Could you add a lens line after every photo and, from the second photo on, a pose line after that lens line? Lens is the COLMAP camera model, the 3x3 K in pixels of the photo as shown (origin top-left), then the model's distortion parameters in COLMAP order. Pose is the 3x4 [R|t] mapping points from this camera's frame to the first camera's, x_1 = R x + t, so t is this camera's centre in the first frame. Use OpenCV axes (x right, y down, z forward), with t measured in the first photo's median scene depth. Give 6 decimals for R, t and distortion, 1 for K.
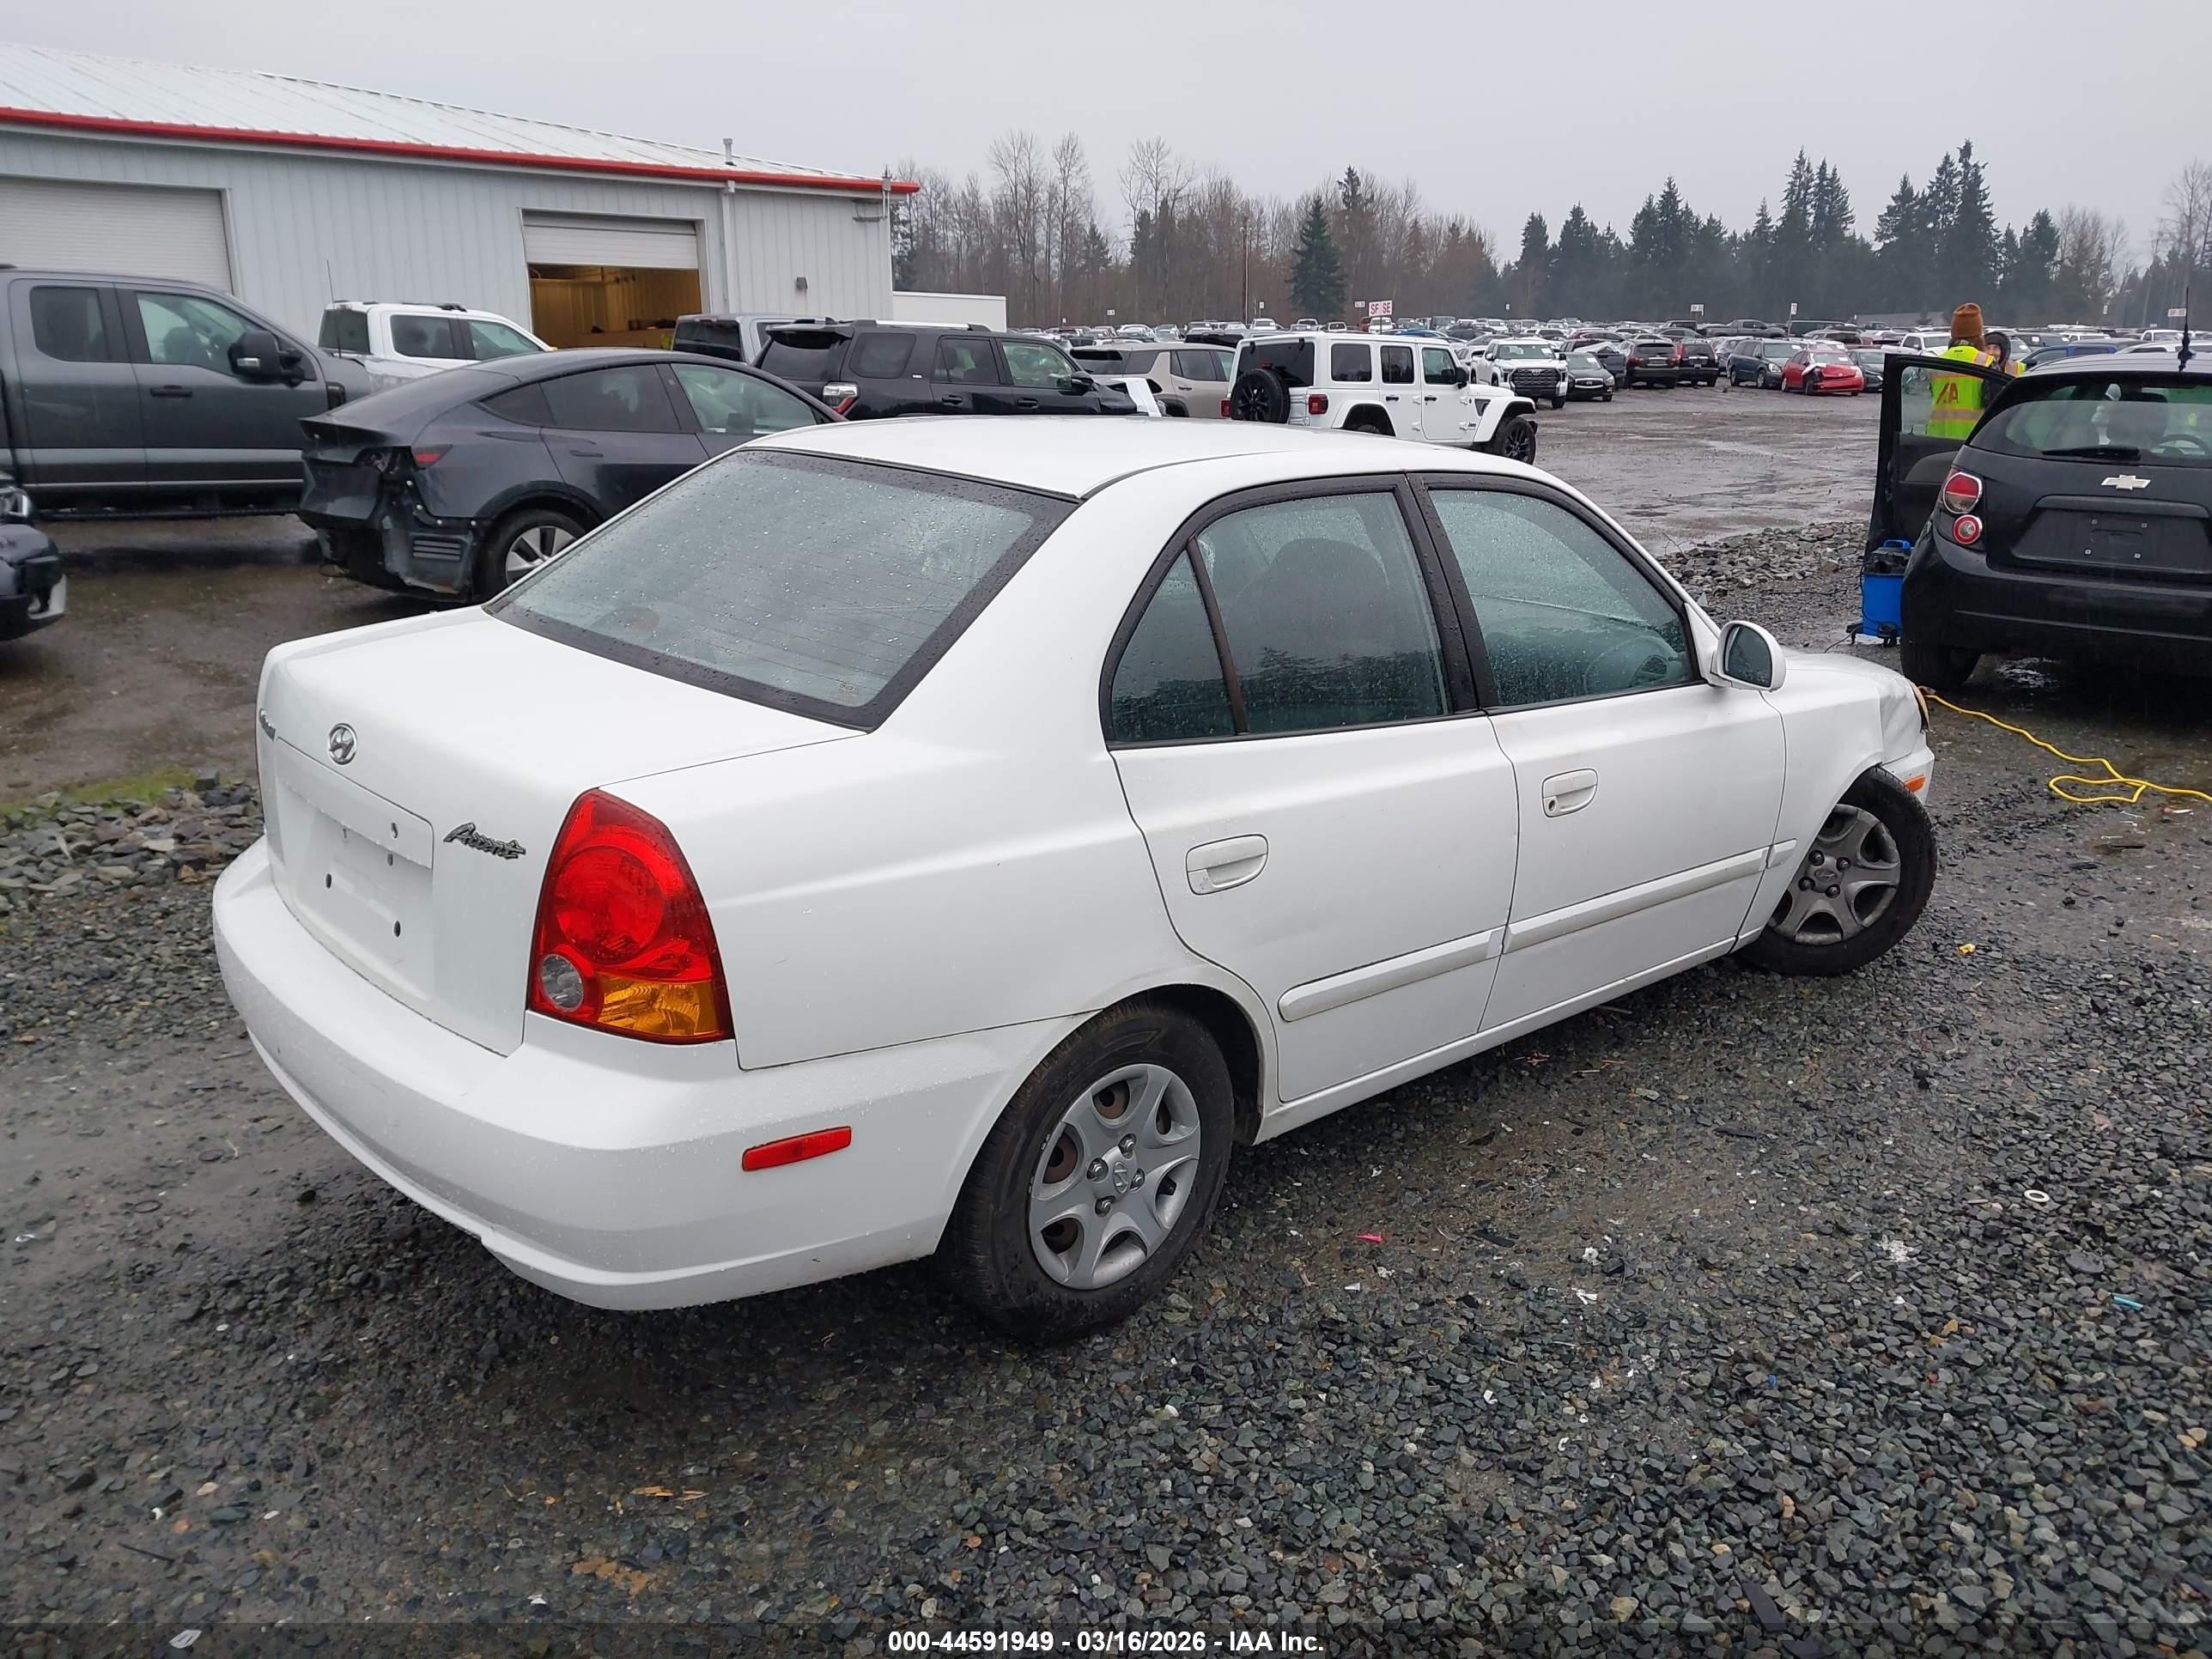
lens RADIAL K [[1733.2, 0, 1116.6], [0, 1733.2, 823.5], [0, 0, 1]] dist [0.014460, -0.019529]
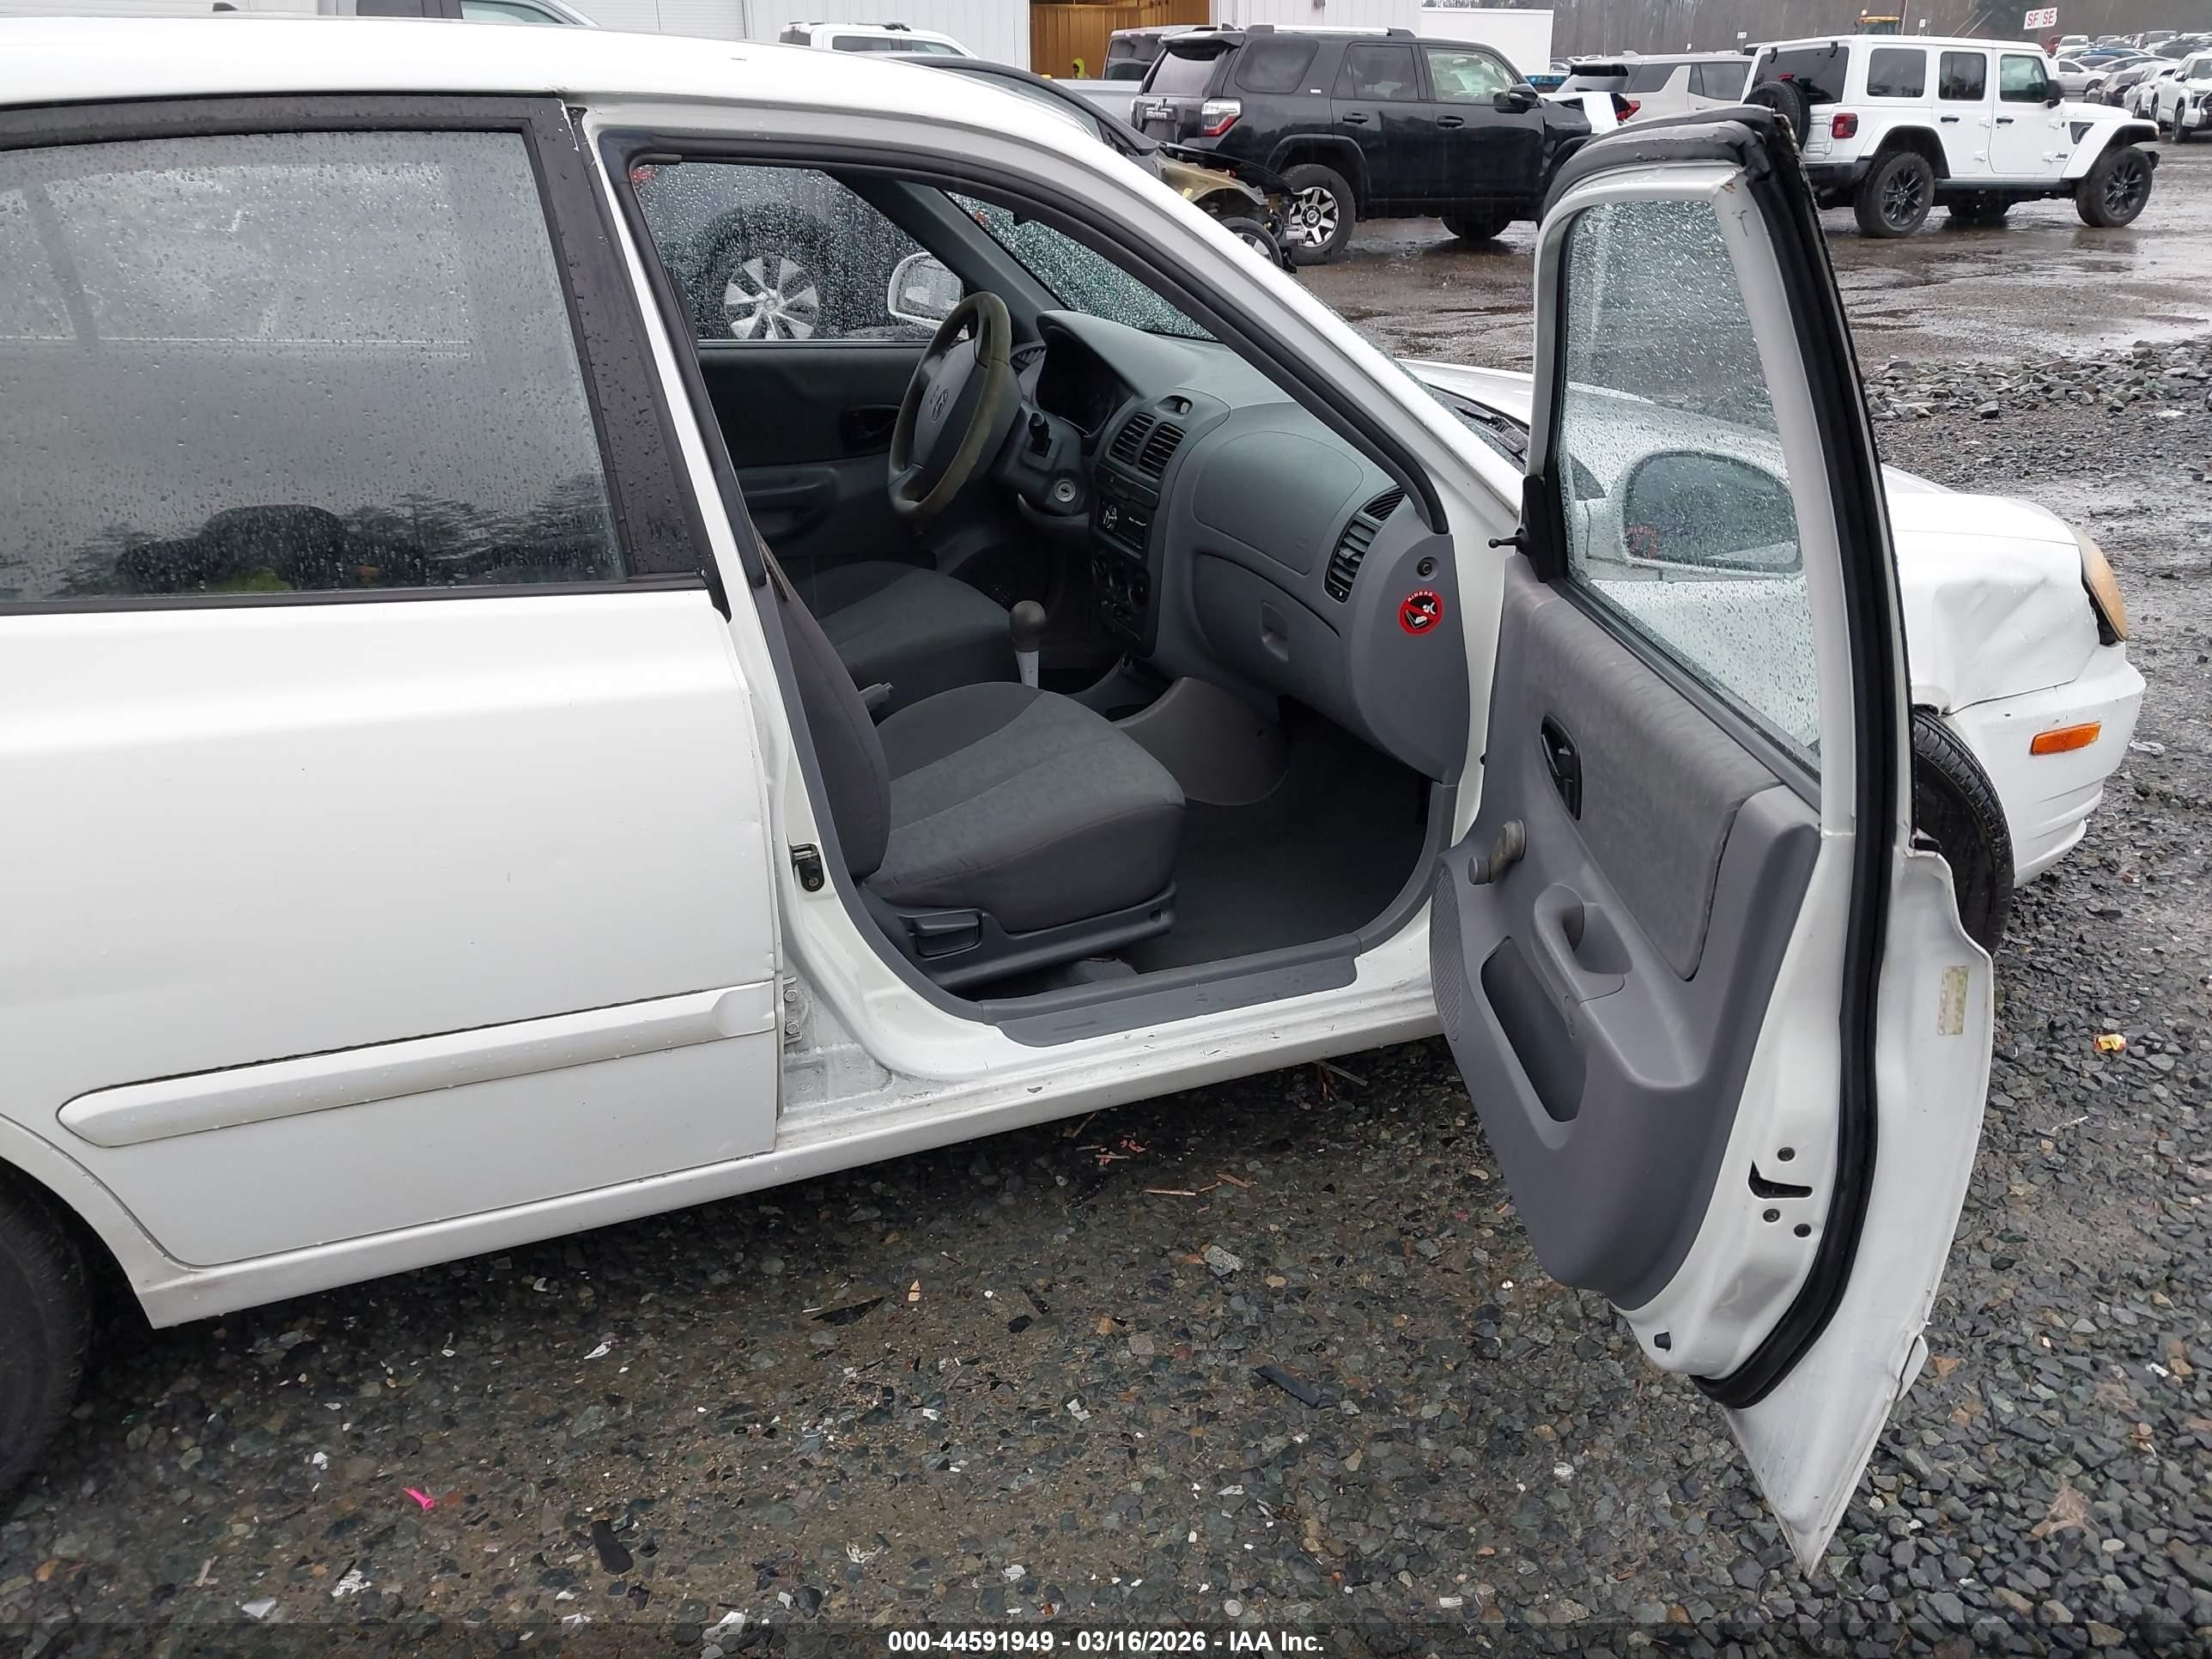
lens RADIAL K [[1733.2, 0, 1113.3], [0, 1733.2, 835.8], [0, 0, 1]] dist [0.014460, -0.019529]
pose [[0.946340, 0.118317, -0.300735, 0.131108], [-0.074989, 0.985566, 0.151777, -0.020522], [0.314352, -0.121081, 0.941553, 0.144324]]
